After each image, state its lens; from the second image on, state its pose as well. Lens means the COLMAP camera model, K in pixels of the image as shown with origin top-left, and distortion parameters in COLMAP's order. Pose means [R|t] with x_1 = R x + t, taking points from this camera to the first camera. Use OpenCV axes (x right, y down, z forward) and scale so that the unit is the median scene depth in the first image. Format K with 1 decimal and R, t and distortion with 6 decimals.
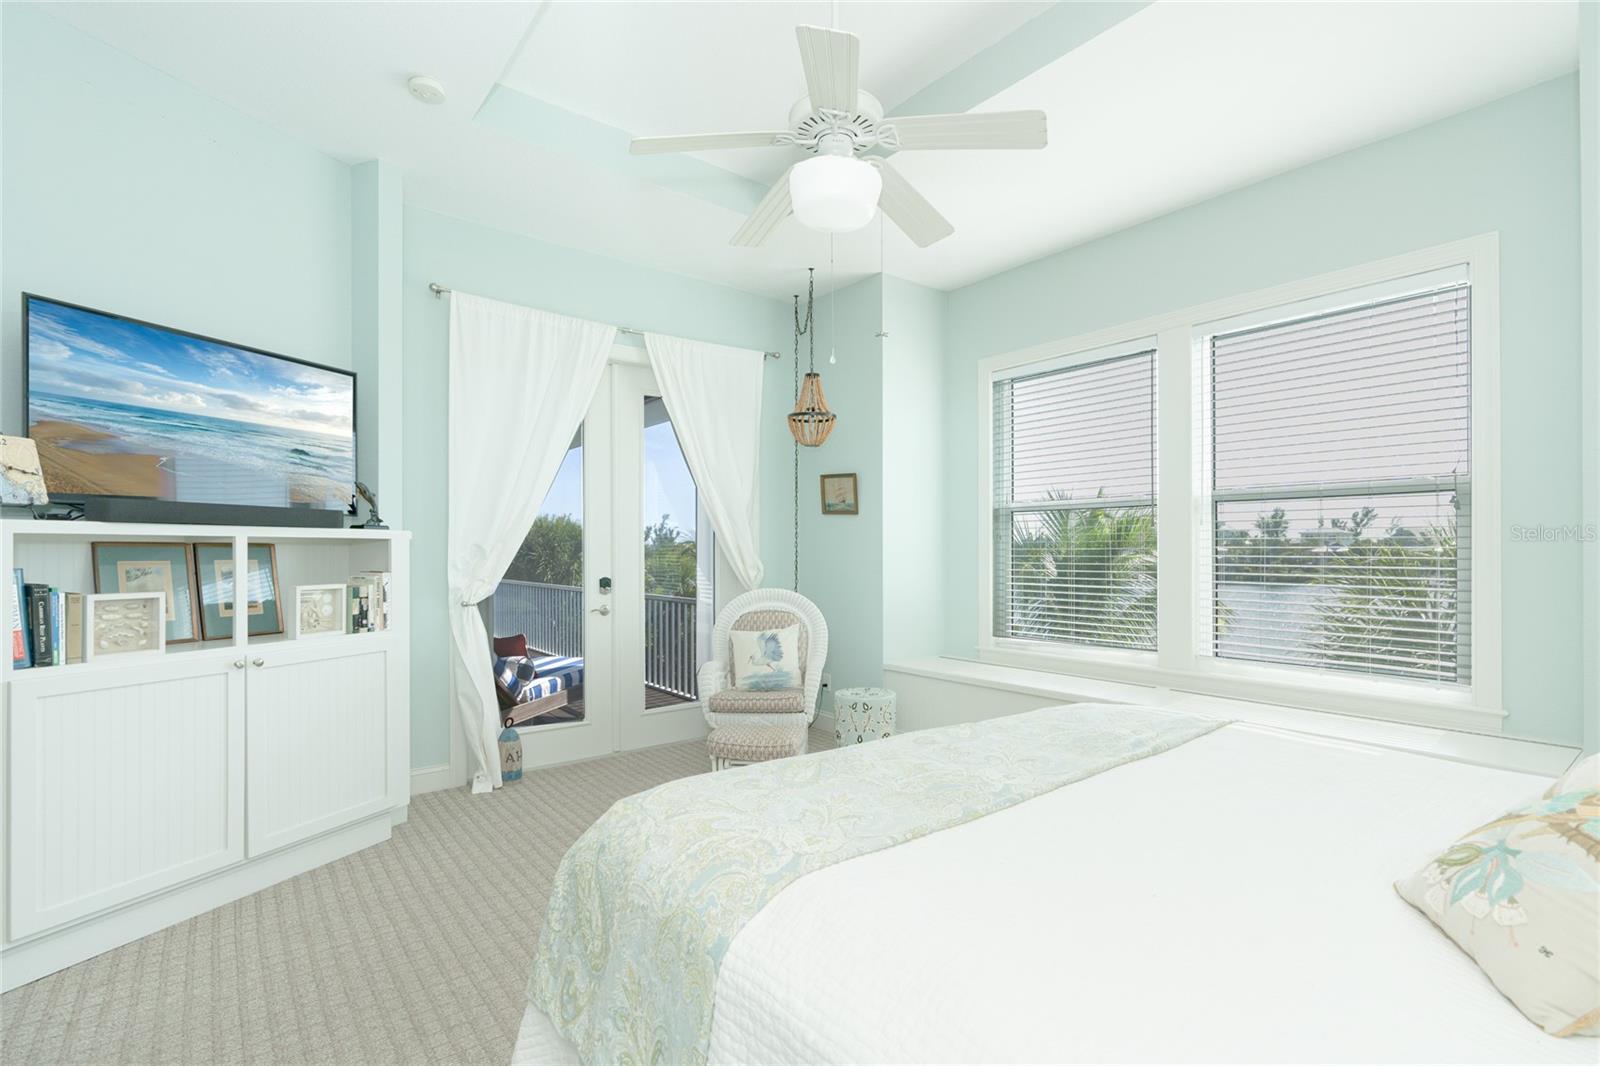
lens RADIAL K [[747.4, 0, 797.5], [0, 747.4, 568.4], [0, 0, 1]] dist [-0.000237, -0.000007]
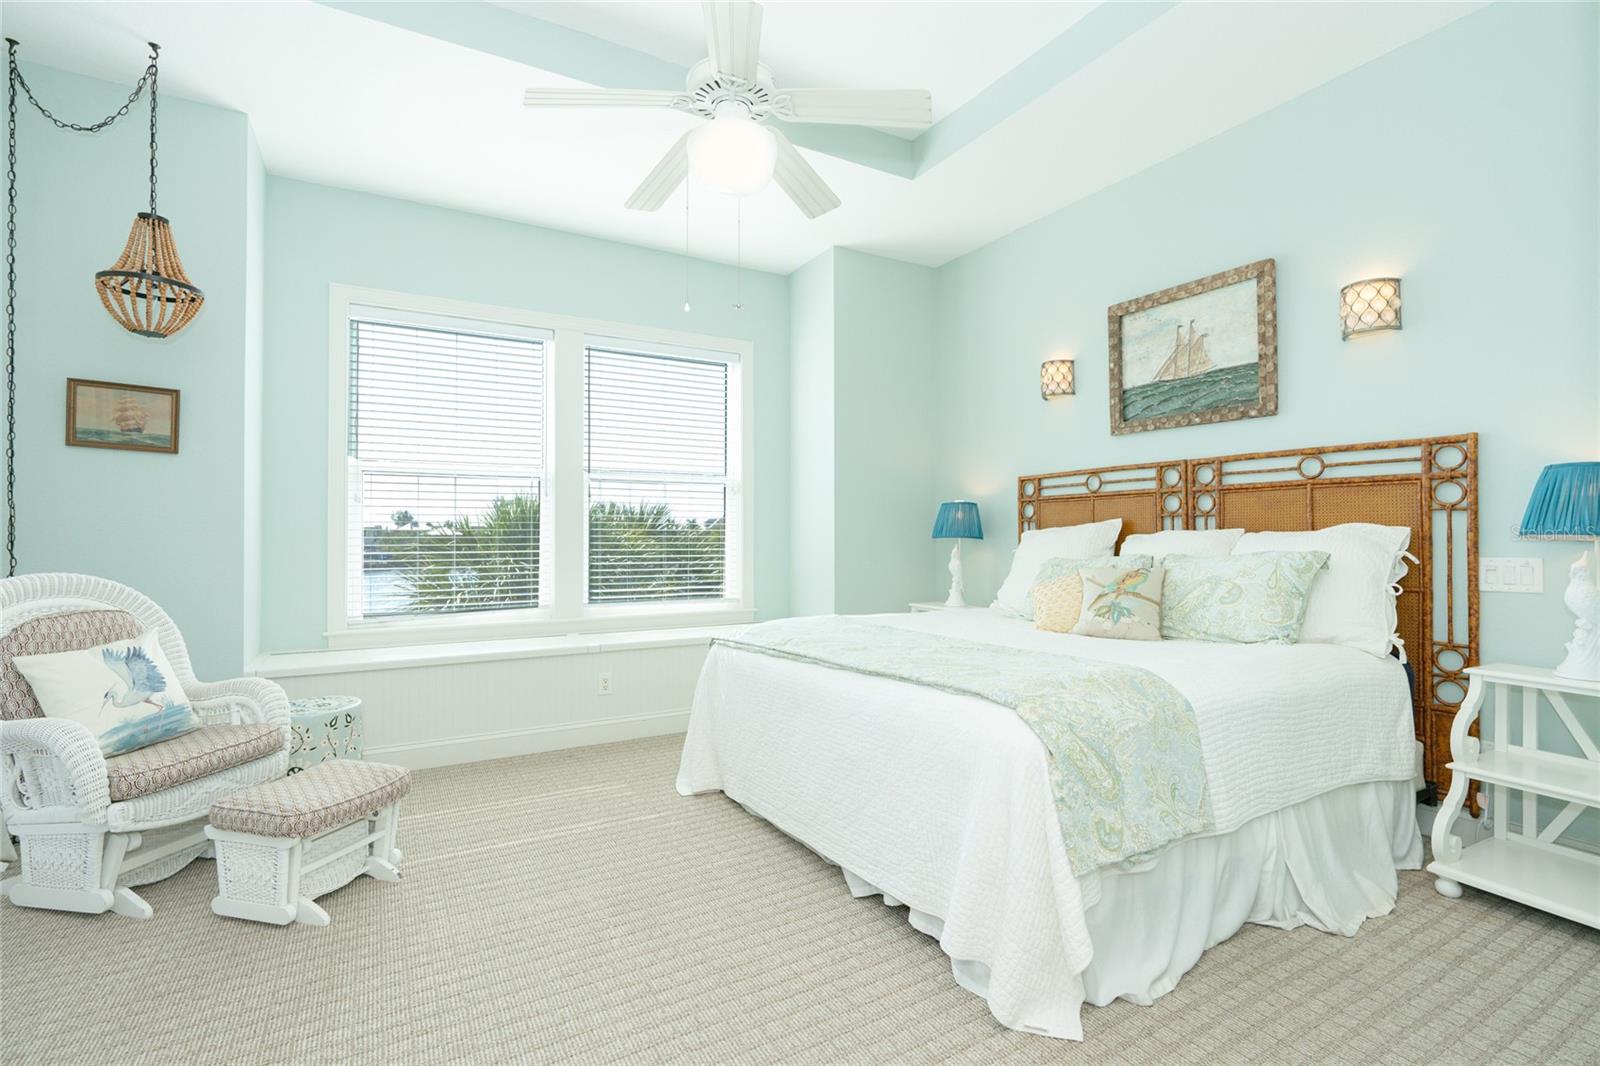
lens RADIAL K [[723.0, 0, 806.6], [0, 723.0, 531.0], [0, 0, 1]] dist [-0.001213, -0.000076]
pose [[0.145269, 0.007056, 0.989367, -0.489546], [0.033266, 0.999374, -0.012012, 0.021685], [-0.988833, 0.034658, 0.144943, 0.397686]]
